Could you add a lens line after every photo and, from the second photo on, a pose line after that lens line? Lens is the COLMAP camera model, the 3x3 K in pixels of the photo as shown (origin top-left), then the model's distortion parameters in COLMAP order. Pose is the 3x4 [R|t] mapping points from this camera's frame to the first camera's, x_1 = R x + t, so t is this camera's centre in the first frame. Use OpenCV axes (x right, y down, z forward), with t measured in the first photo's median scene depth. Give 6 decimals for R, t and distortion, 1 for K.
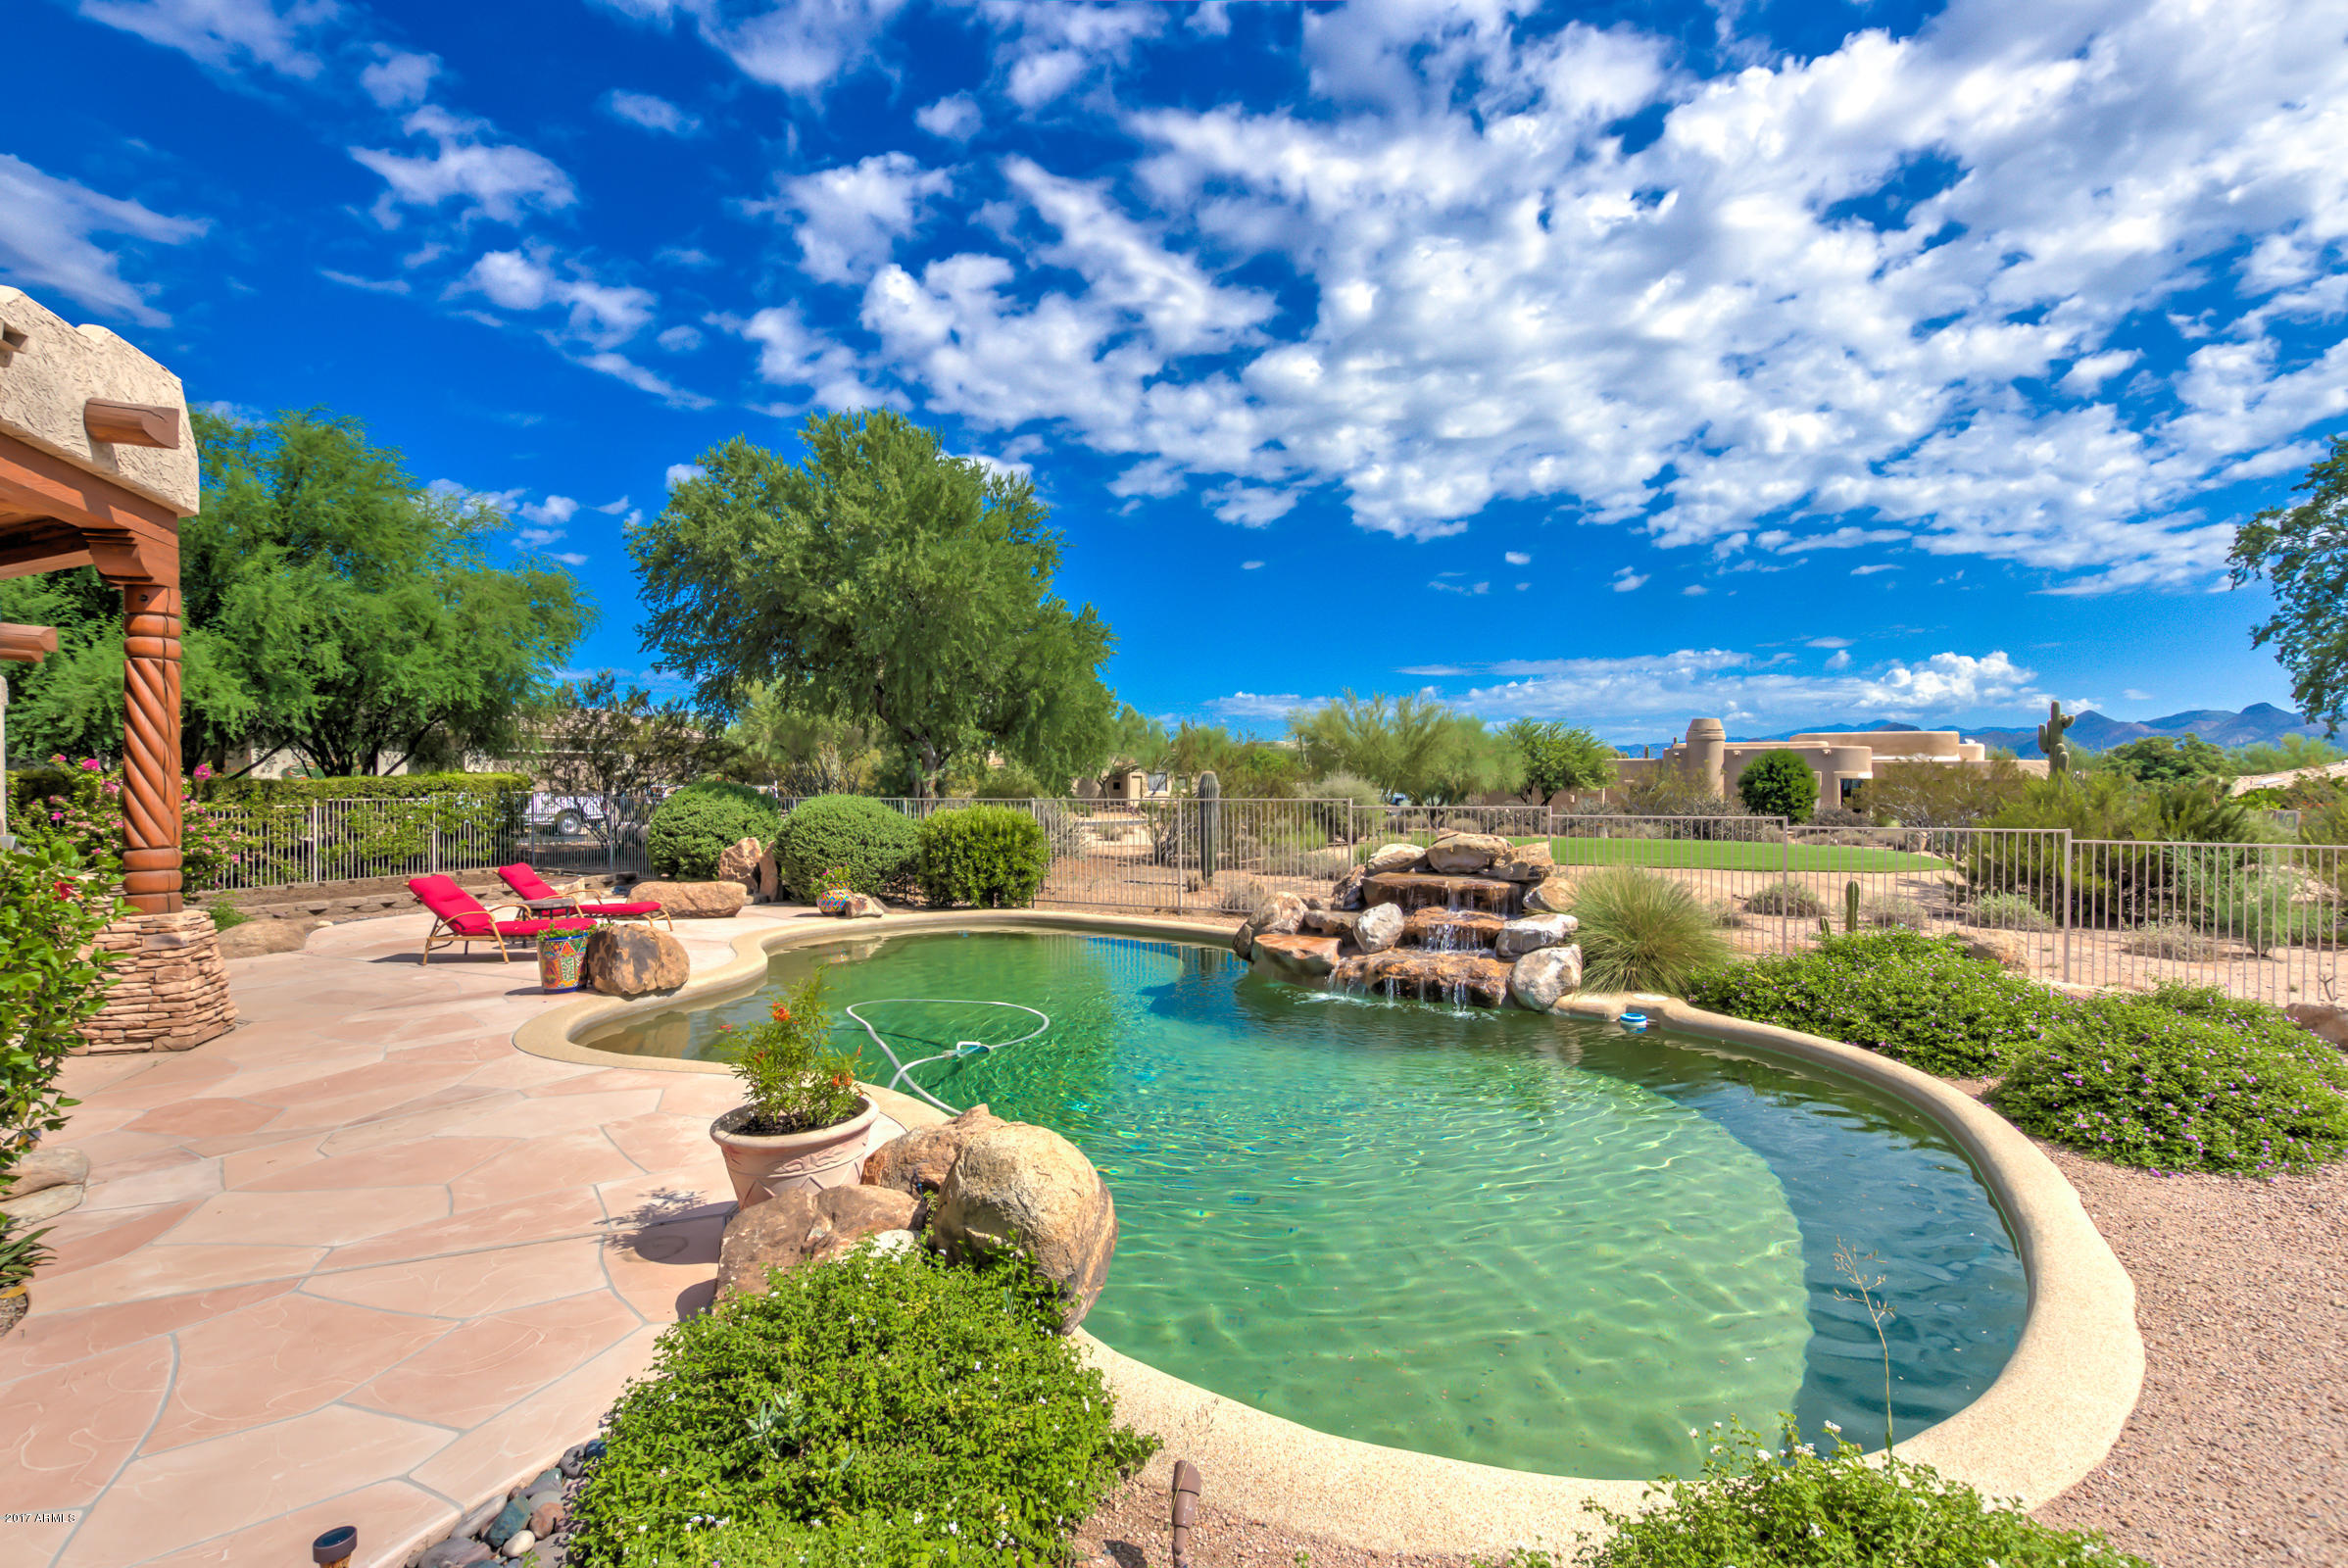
lens RADIAL K [[1076.4, 0, 1171.7], [0, 1076.4, 795.5], [0, 0, 1]] dist [-0.005501, 0.001177]
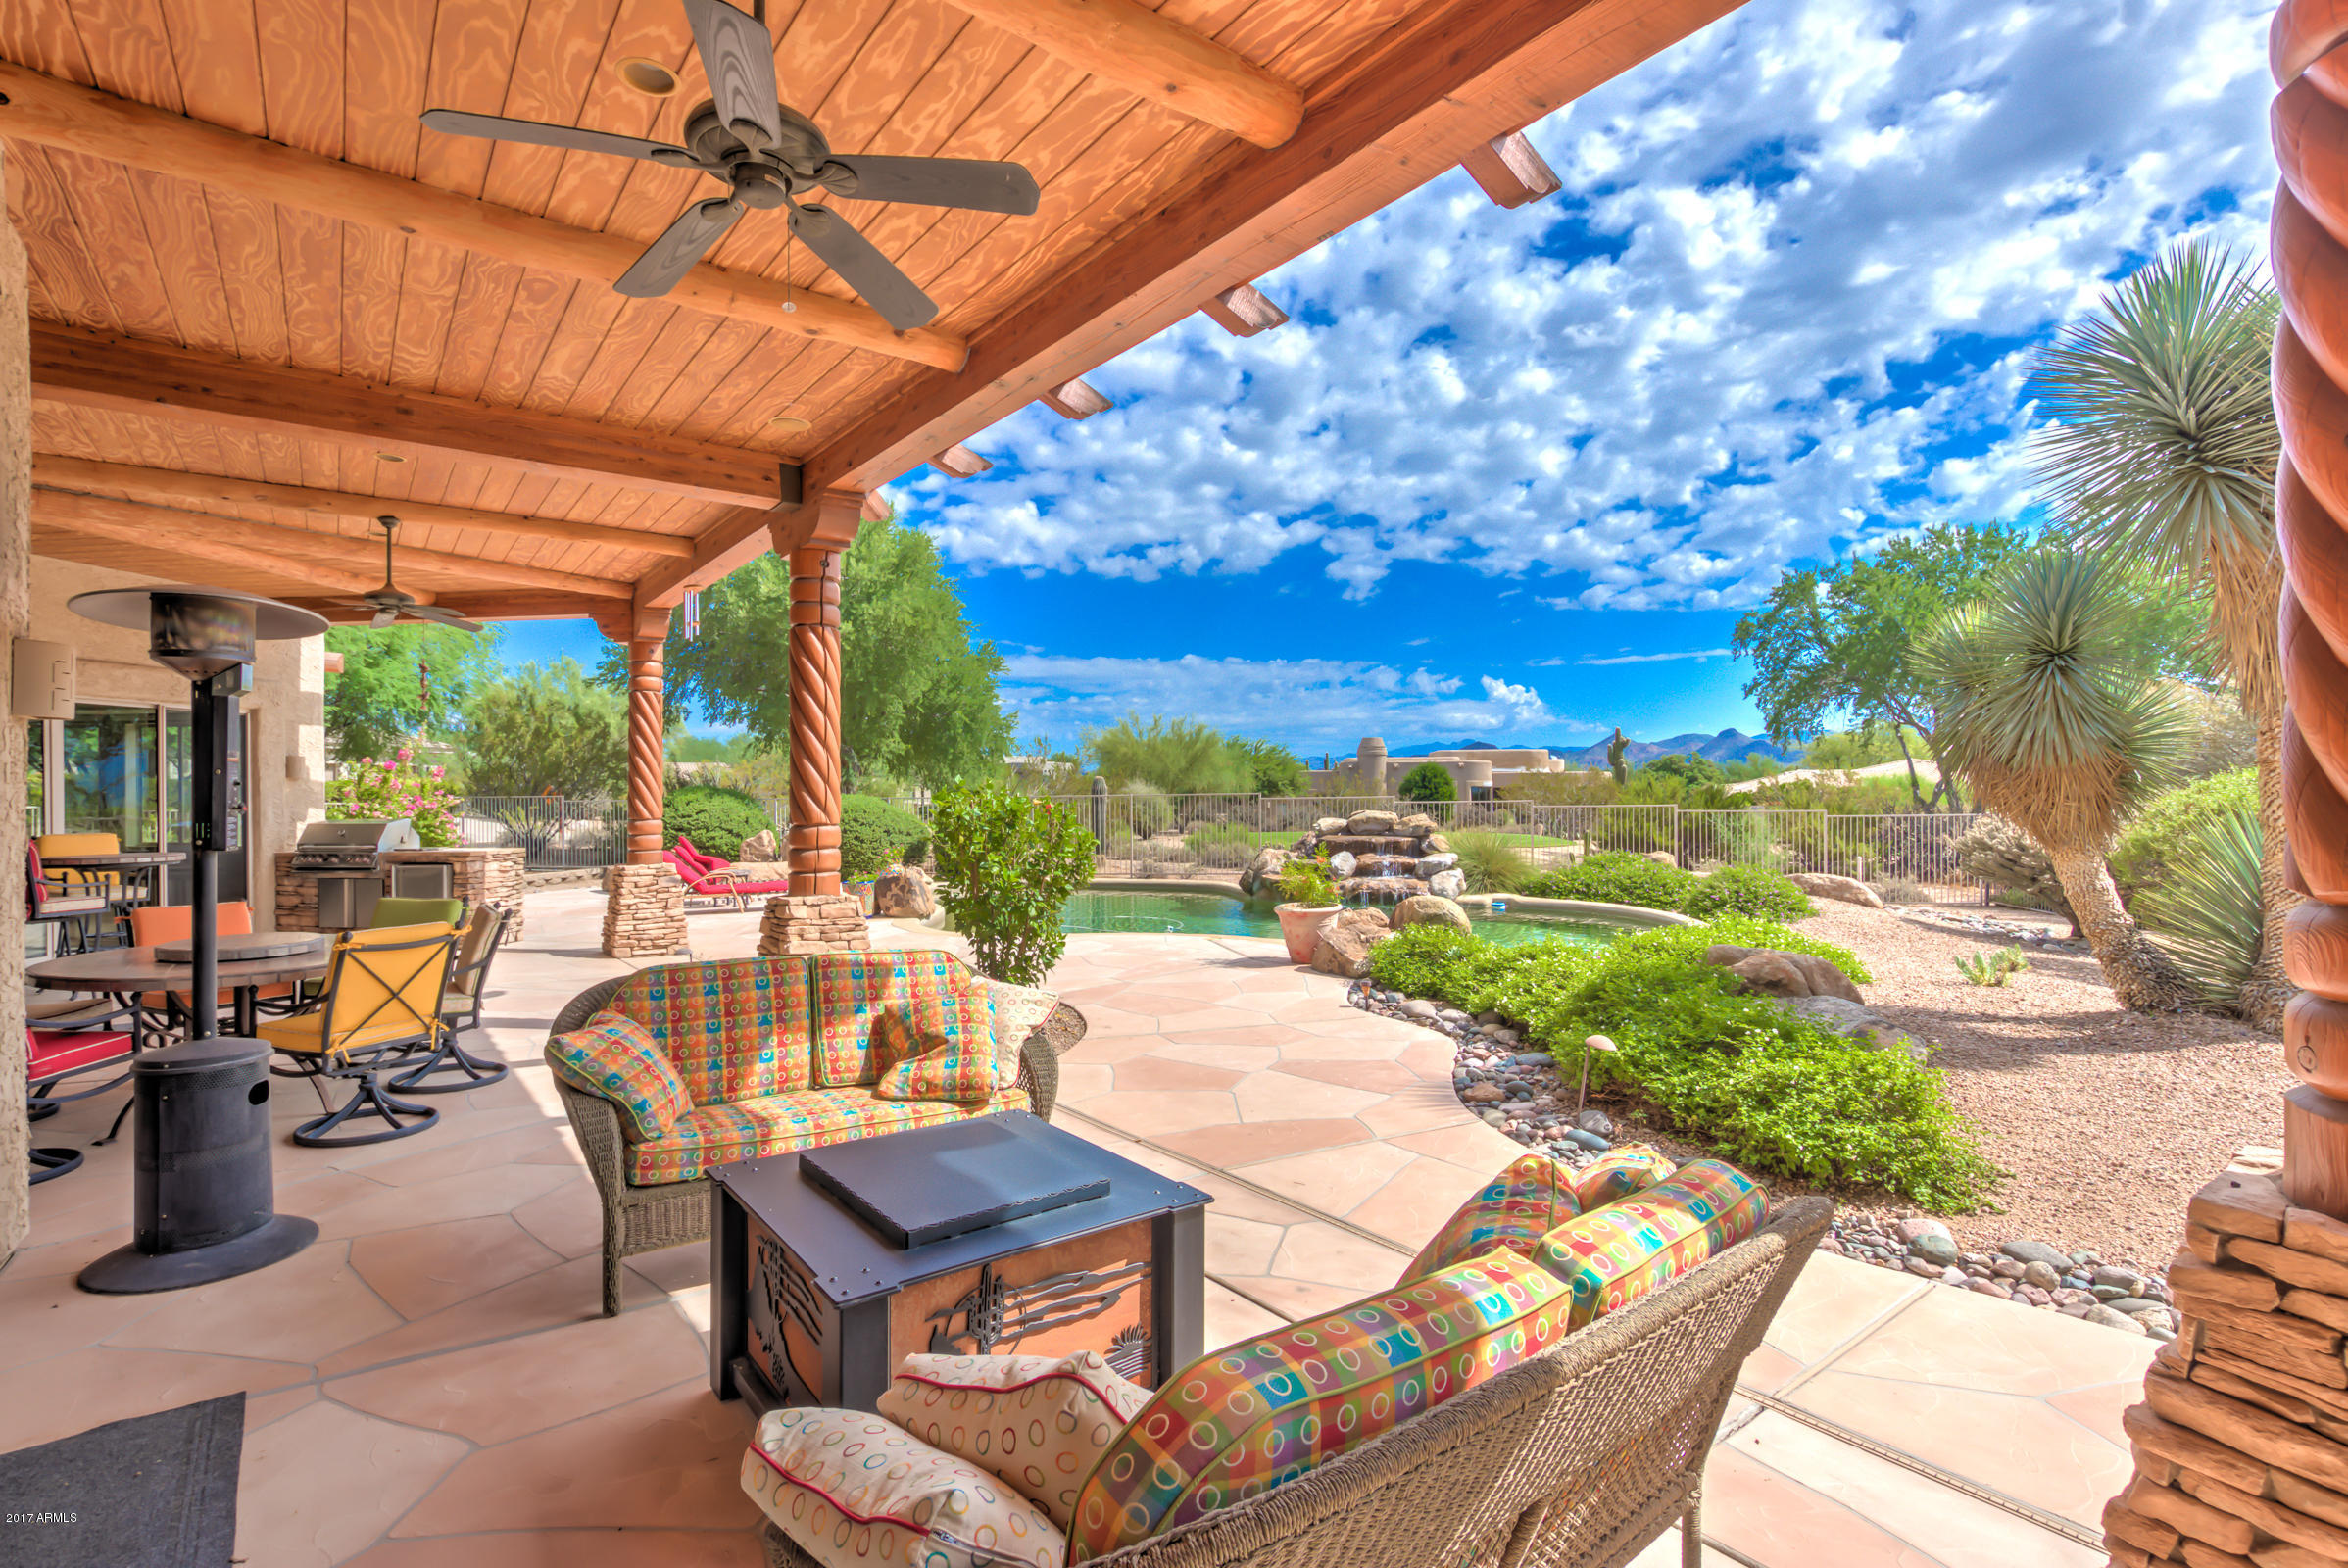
lens RADIAL K [[1072.4, 0, 1162.6], [0, 1072.4, 793.1], [0, 0, 1]] dist [-0.010228, -0.000080]
pose [[0.953651, -0.005722, 0.300861, -0.379120], [0.010280, 0.999855, -0.013568, 0.020763], [-0.300740, 0.016032, 0.953571, -0.325811]]
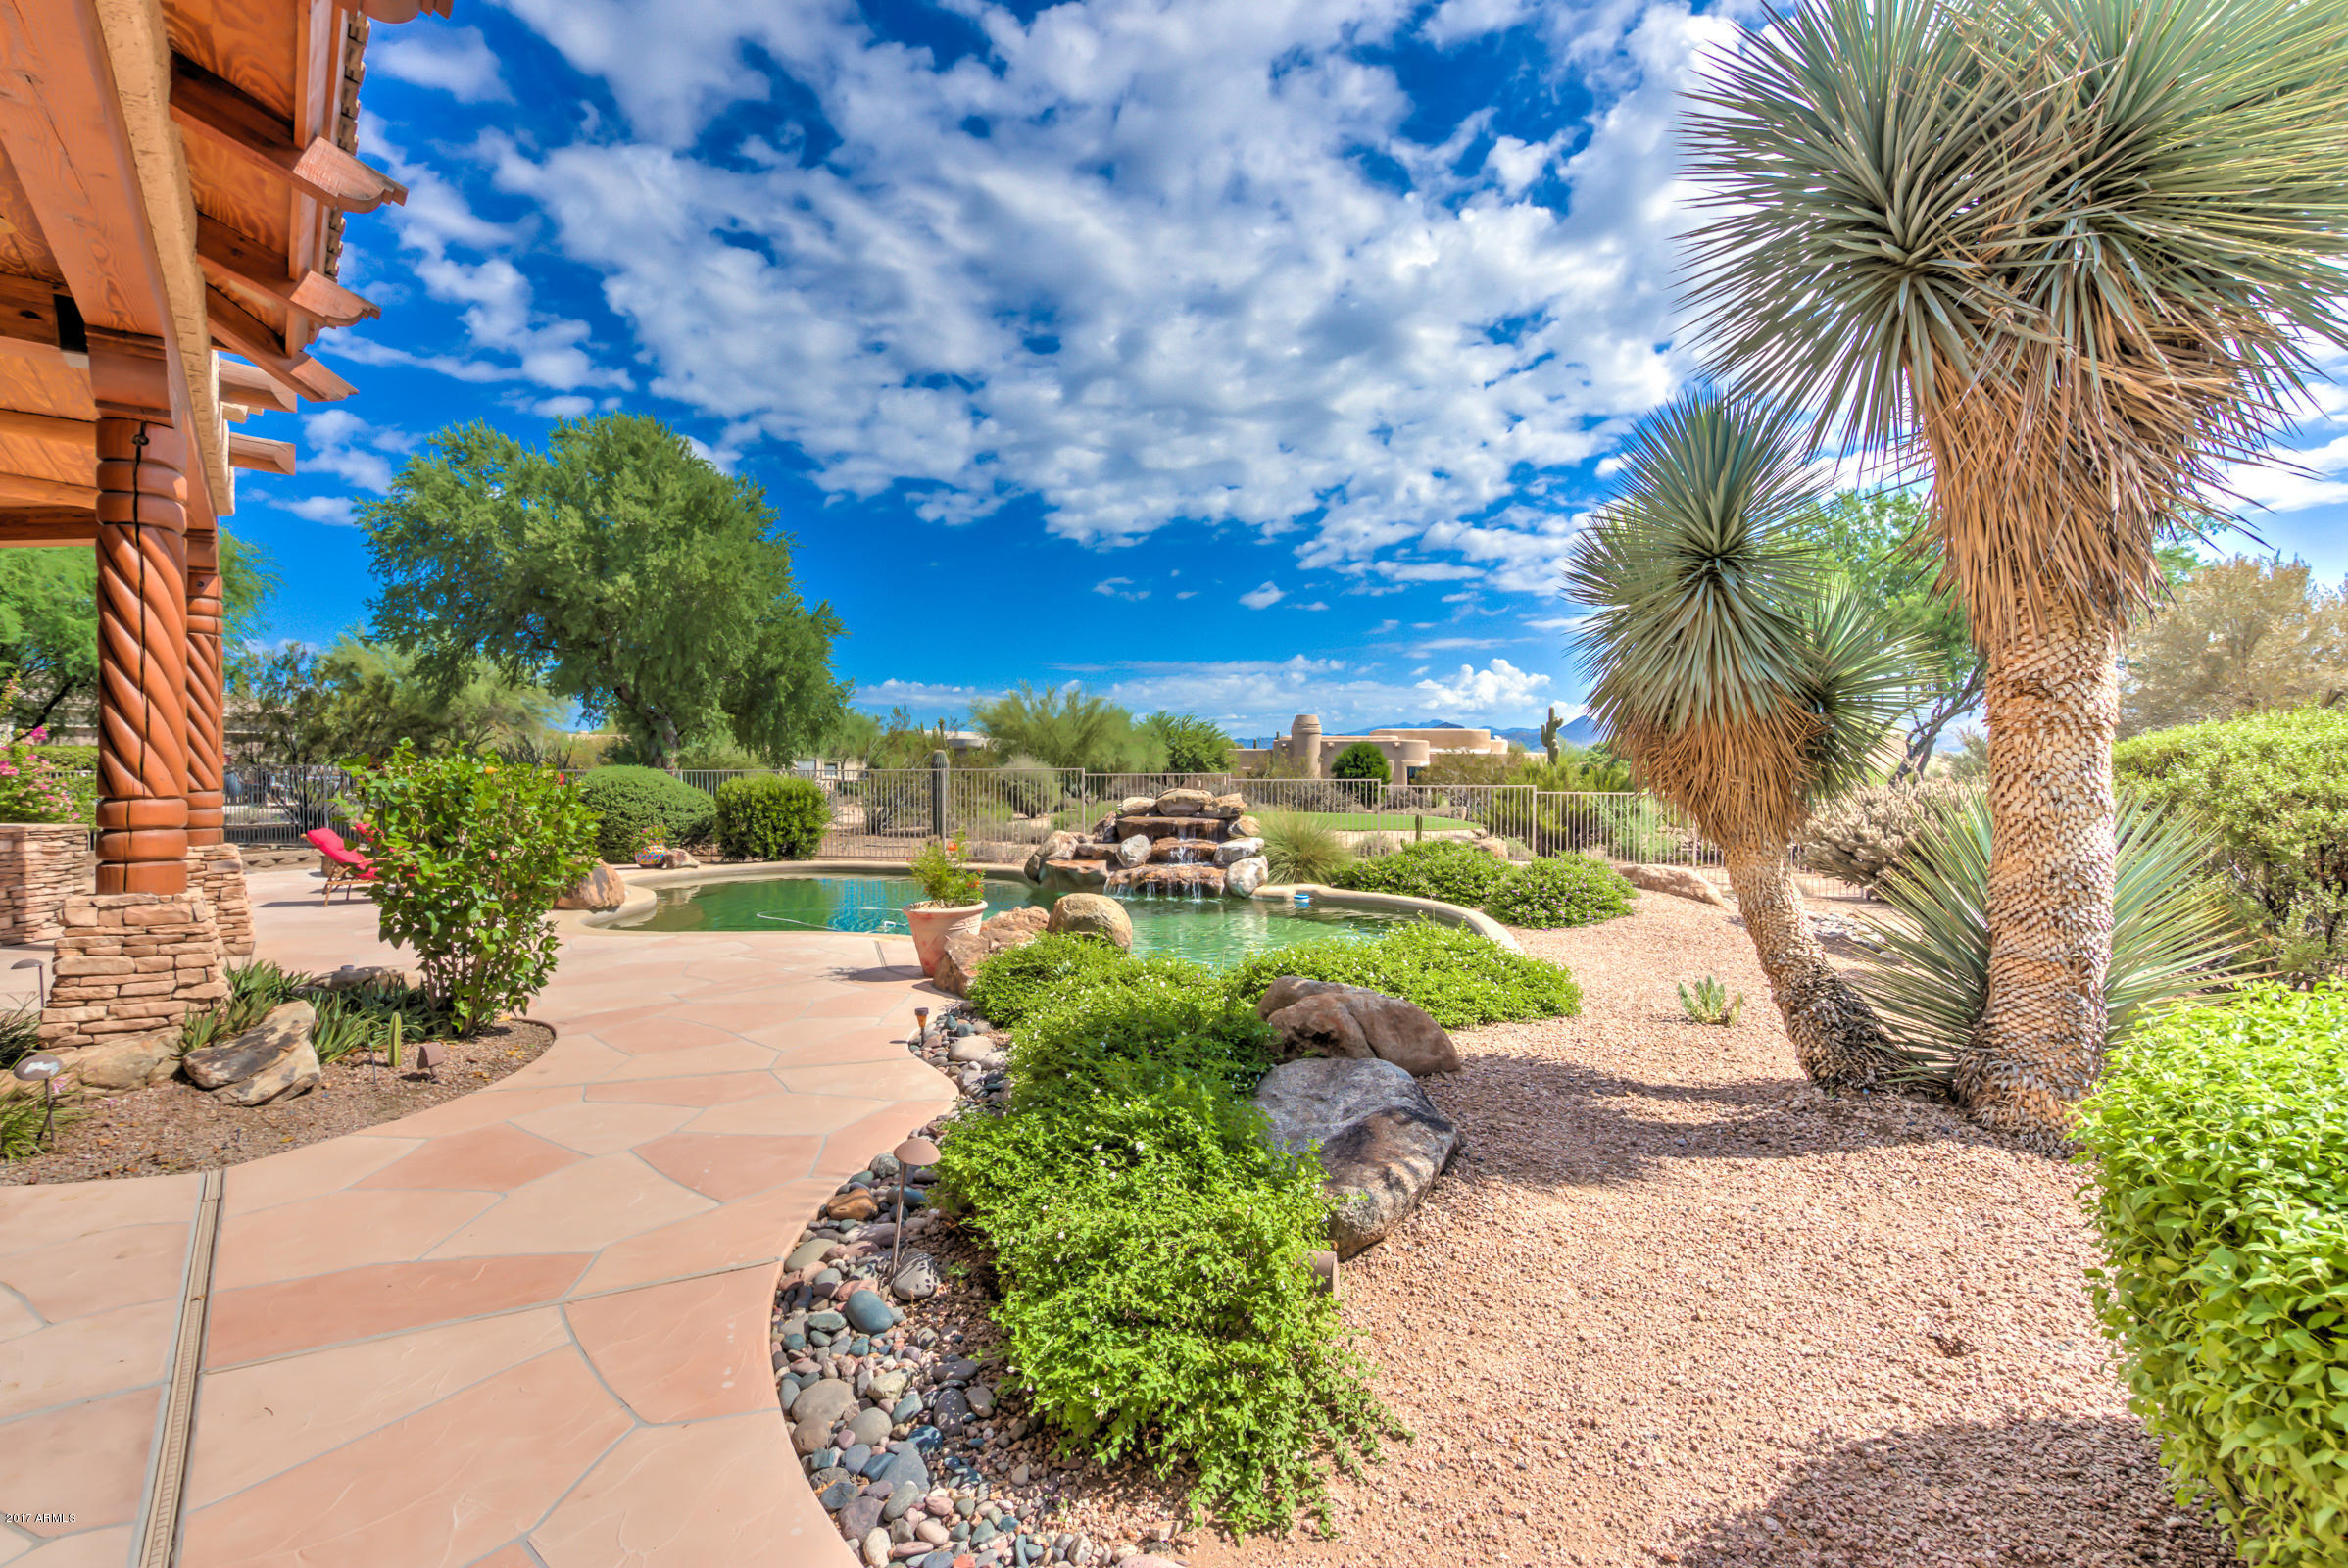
lens RADIAL K [[1086.3, 0, 1156.0], [0, 1086.3, 797.7], [0, 0, 1]] dist [-0.014275, 0.001273]
pose [[0.945605, -0.004942, 0.325279, -0.172046], [0.001628, 0.999944, 0.010461, 0.023806], [-0.325312, -0.009363, 0.945560, -0.263126]]
